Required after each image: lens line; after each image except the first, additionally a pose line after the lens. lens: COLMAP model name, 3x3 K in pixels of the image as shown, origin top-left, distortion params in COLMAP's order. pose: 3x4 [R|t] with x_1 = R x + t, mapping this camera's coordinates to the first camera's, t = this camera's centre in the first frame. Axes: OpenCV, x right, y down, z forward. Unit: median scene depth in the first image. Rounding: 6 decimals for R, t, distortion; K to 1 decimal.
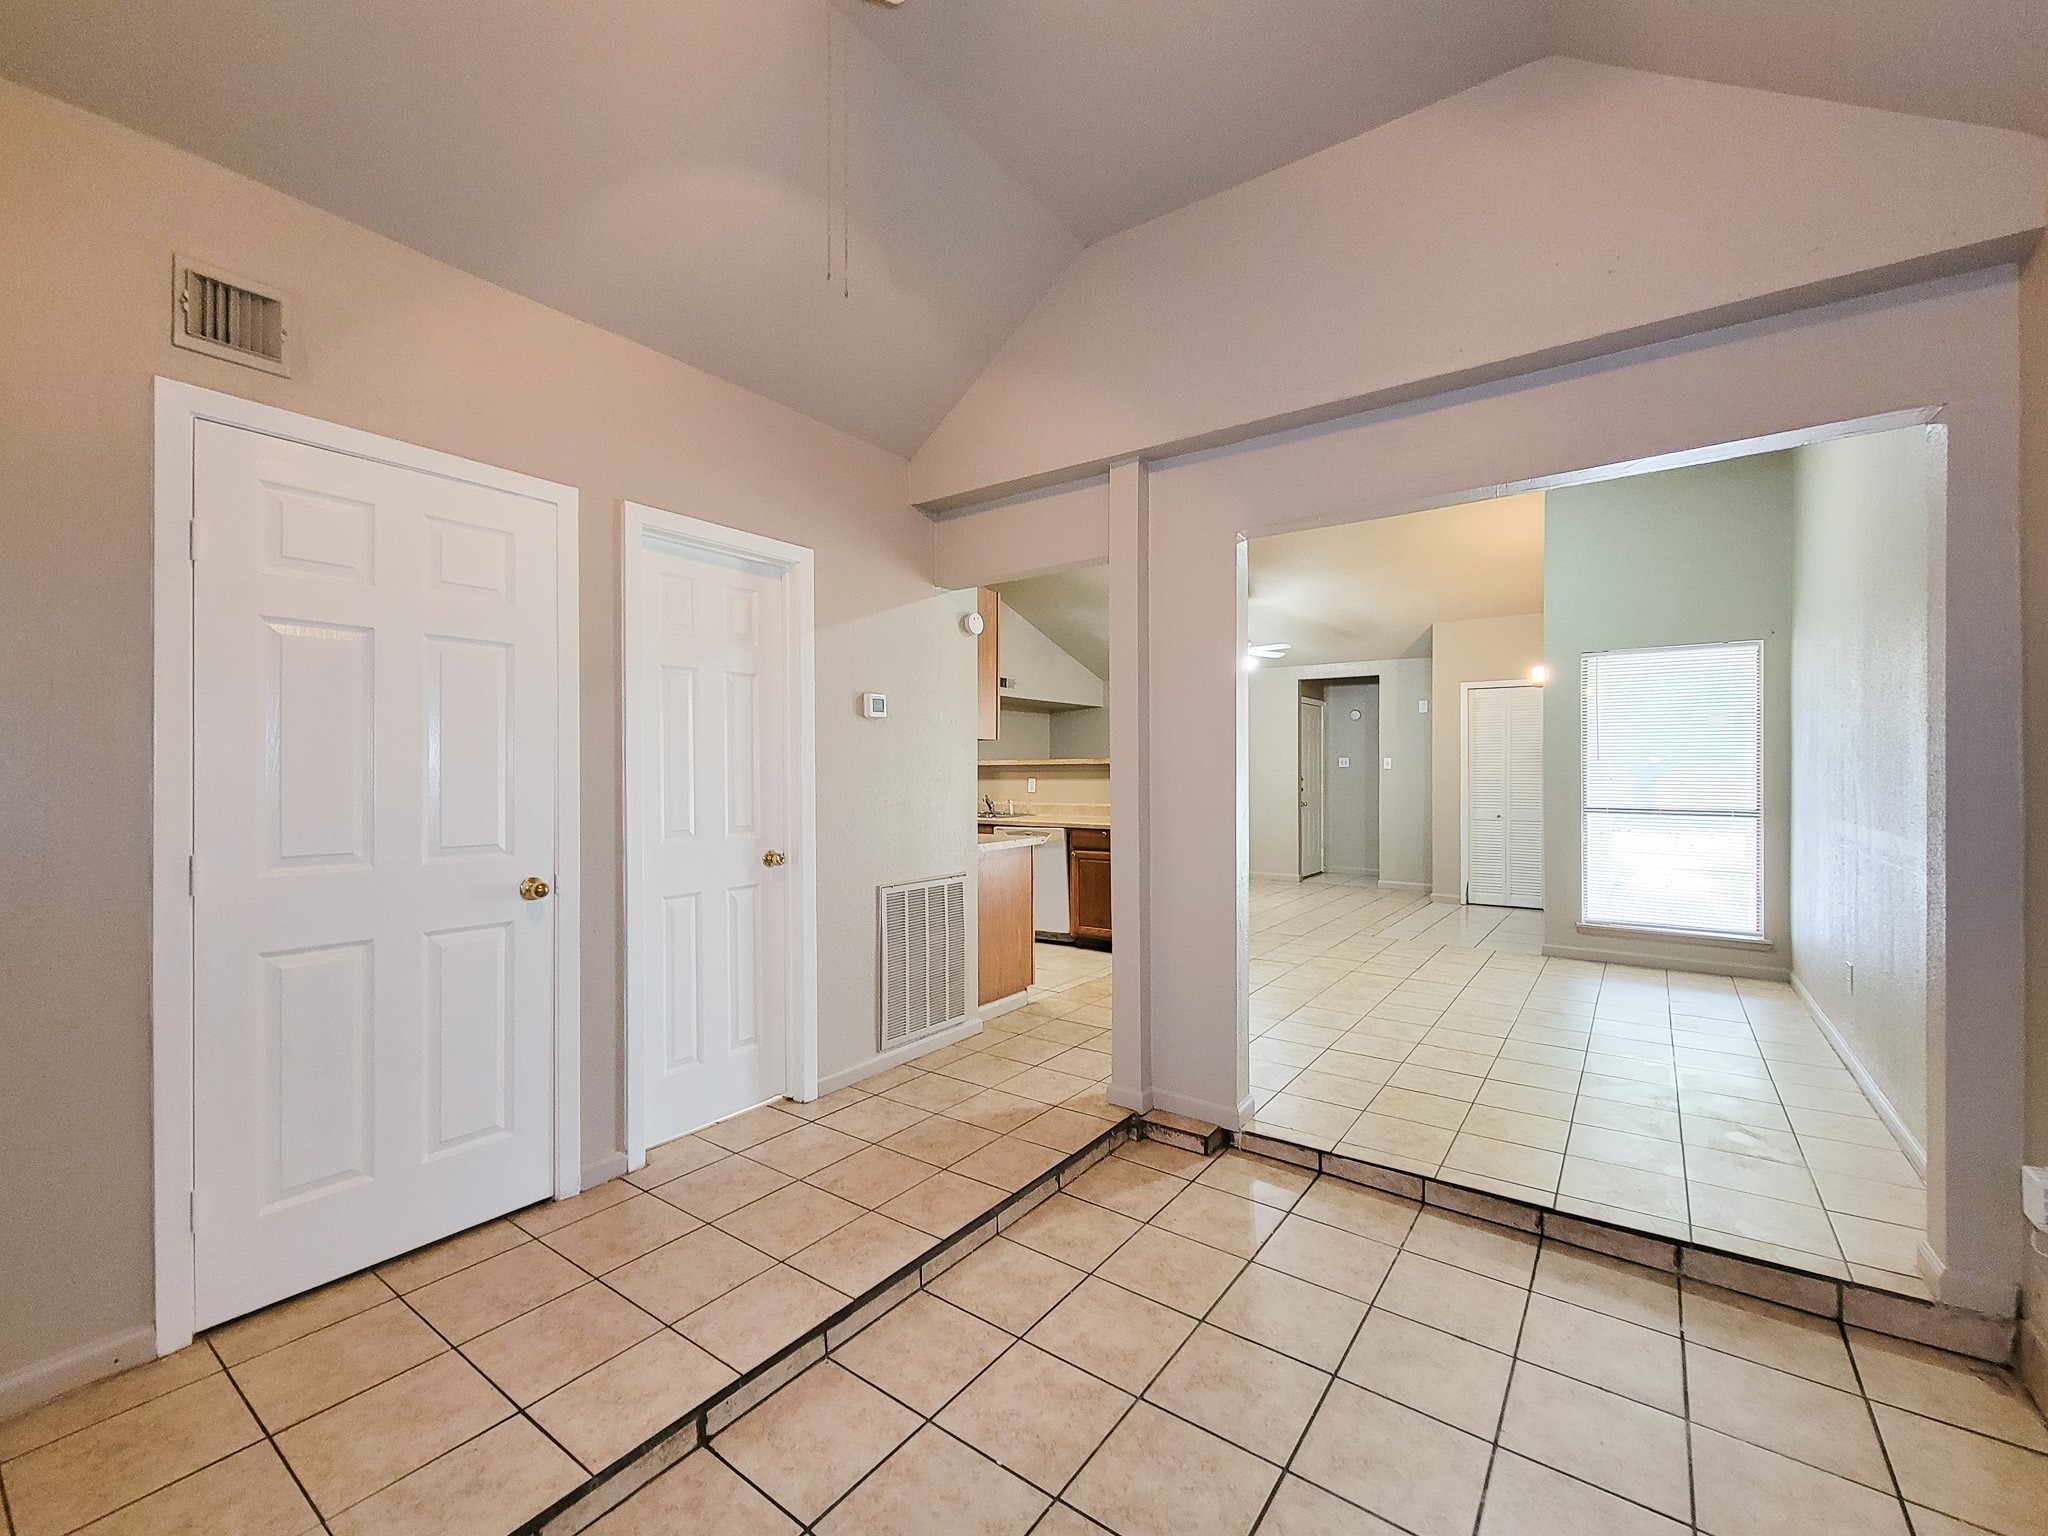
lens RADIAL K [[863.3, 0, 1016.6], [0, 863.3, 765.3], [0, 0, 1]] dist [0.008790, -0.002411]
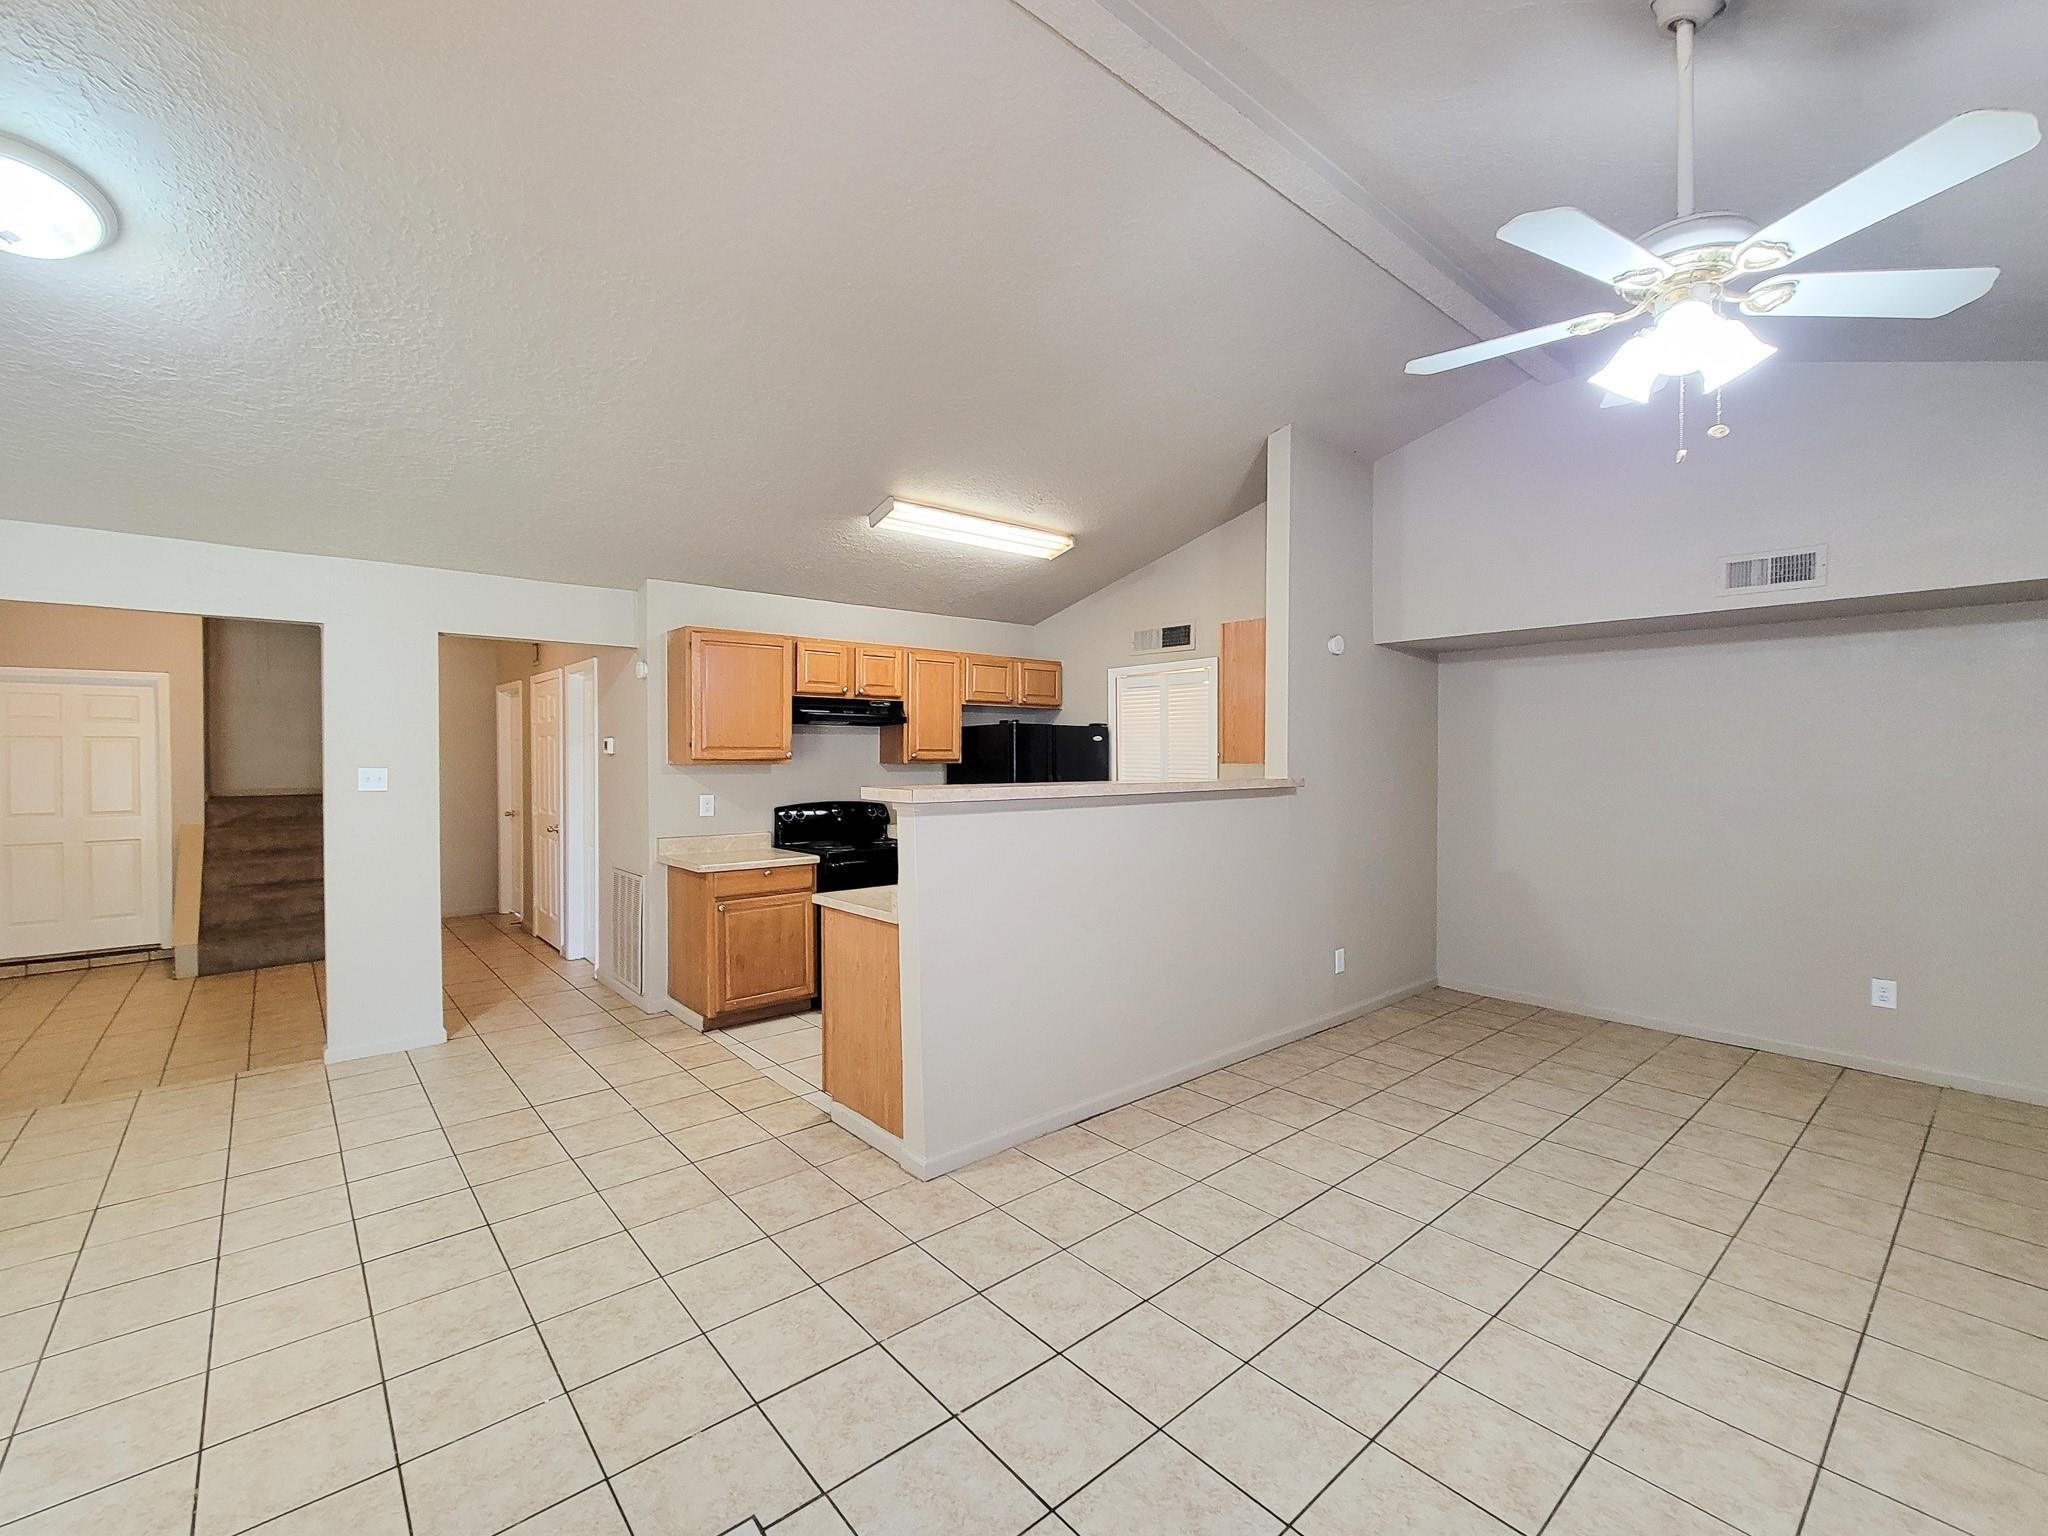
lens RADIAL K [[863.3, 0, 1000.6], [0, 863.3, 763.5], [0, 0, 1]] dist [0.008790, -0.002411]
pose [[-0.229909, 0.007989, -0.973179, 1.355791], [0.007341, 0.999952, 0.006475, -0.050916], [0.973184, -0.005656, -0.229956, 2.377259]]
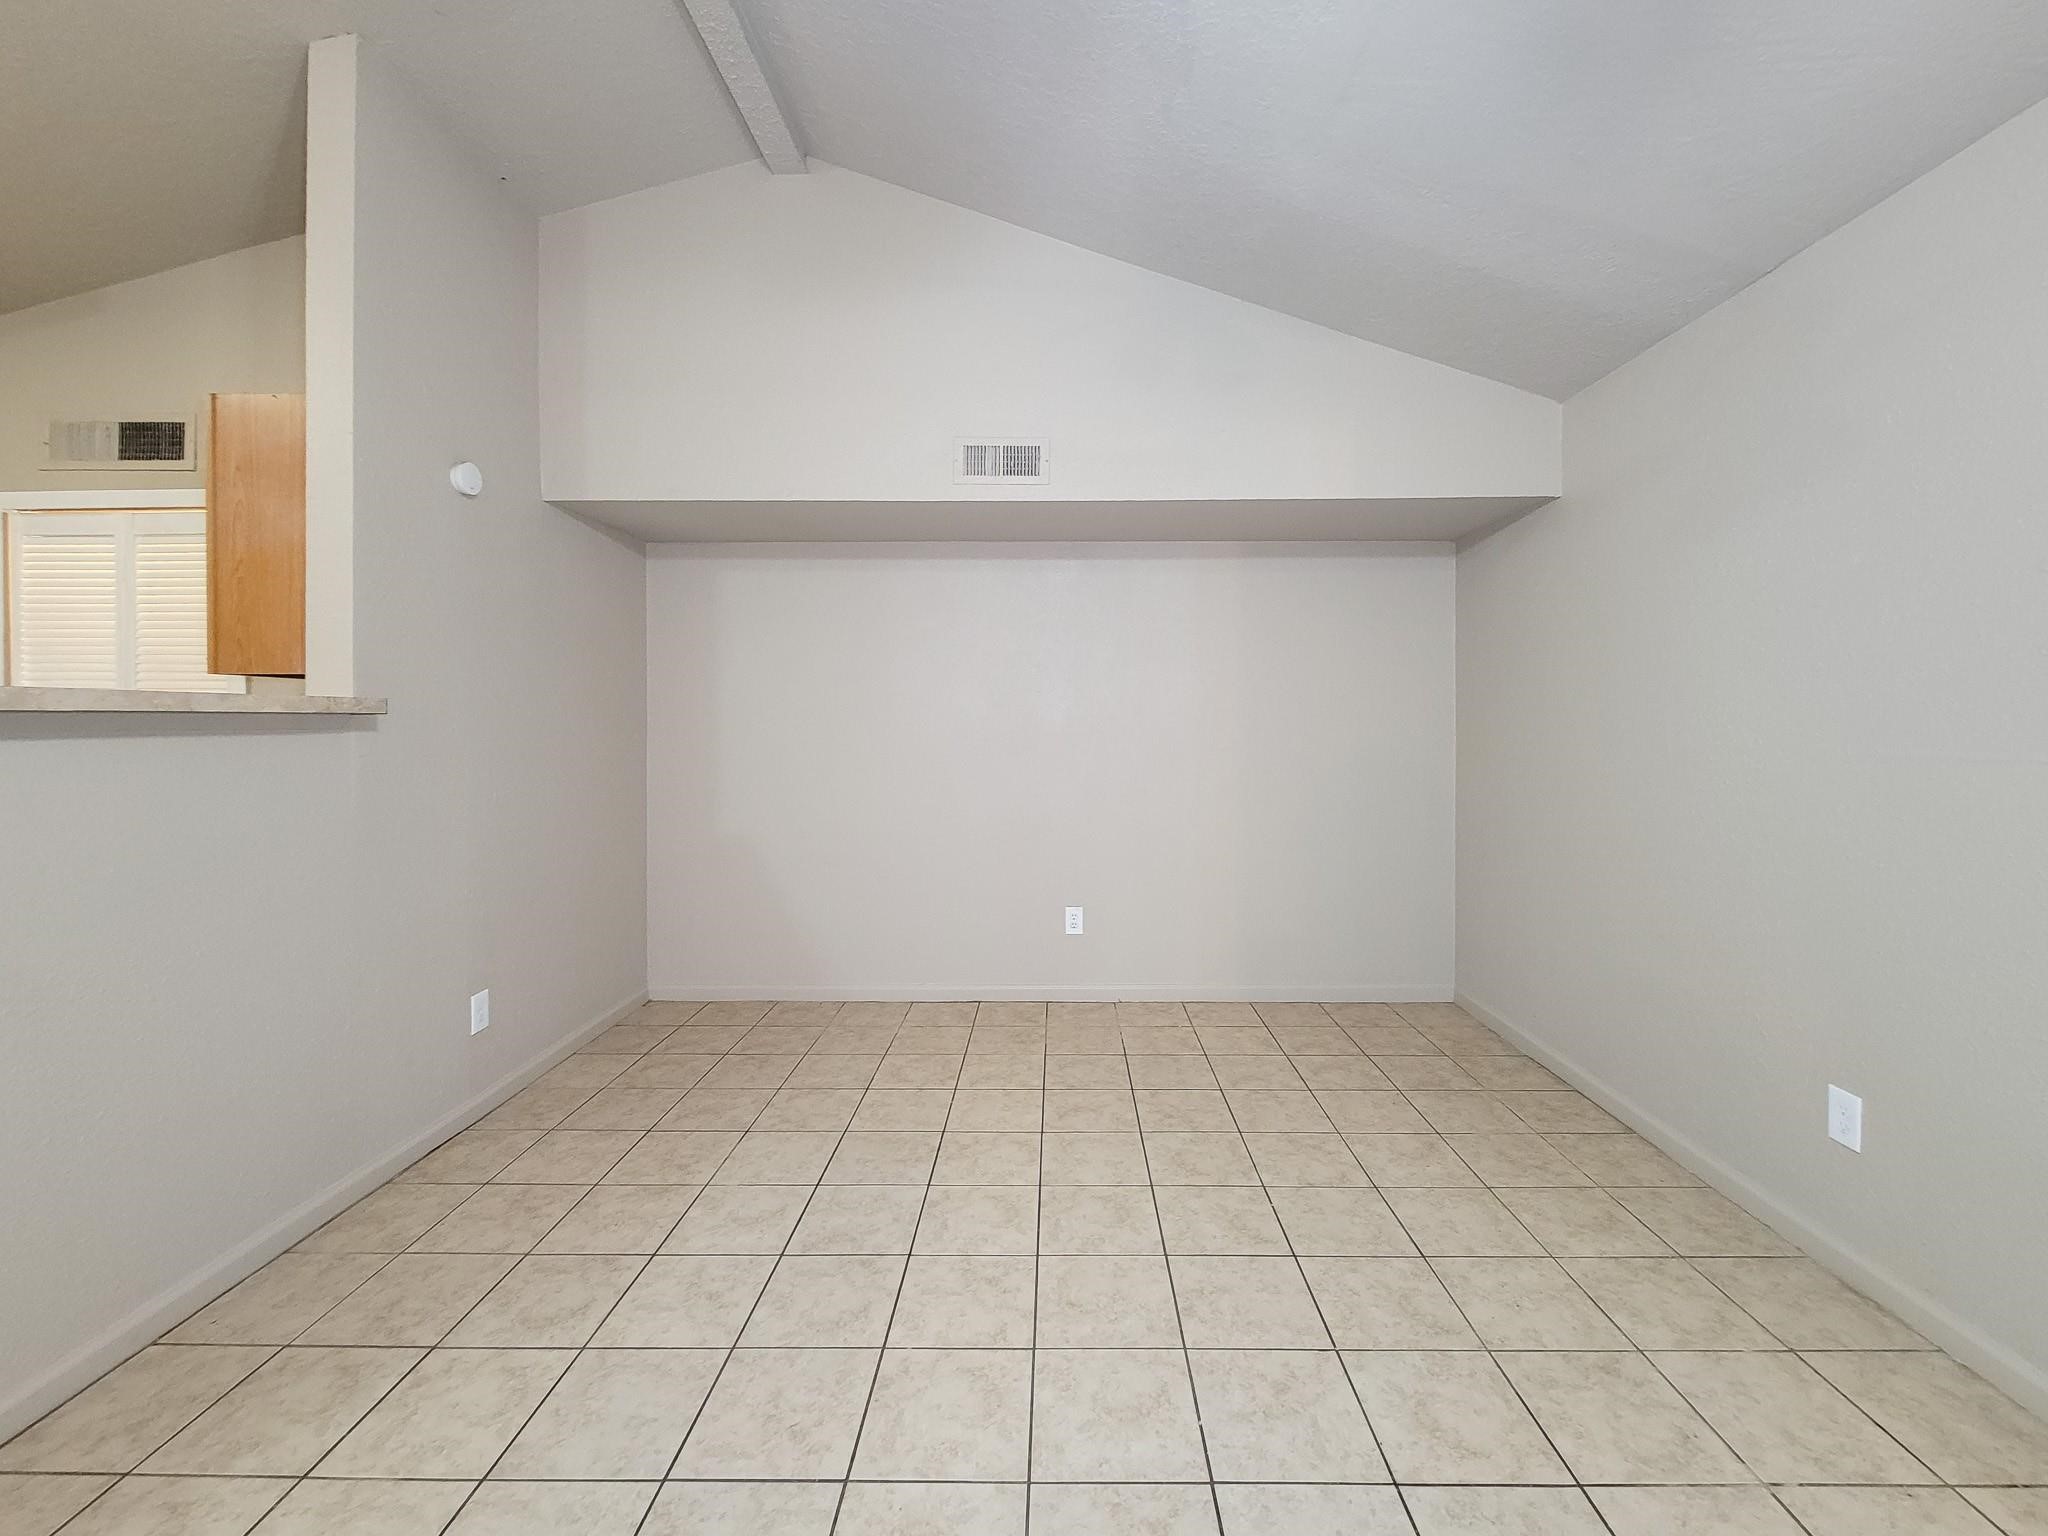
lens RADIAL K [[863.3, 0, 1017.1], [0, 863.3, 720.2], [0, 0, 1]] dist [0.008790, -0.002411]
pose [[0.572859, -0.007968, -0.819615, 0.806074], [0.011371, 0.999934, -0.001773, 0.012700], [0.819575, -0.008304, 0.572912, 2.552311]]
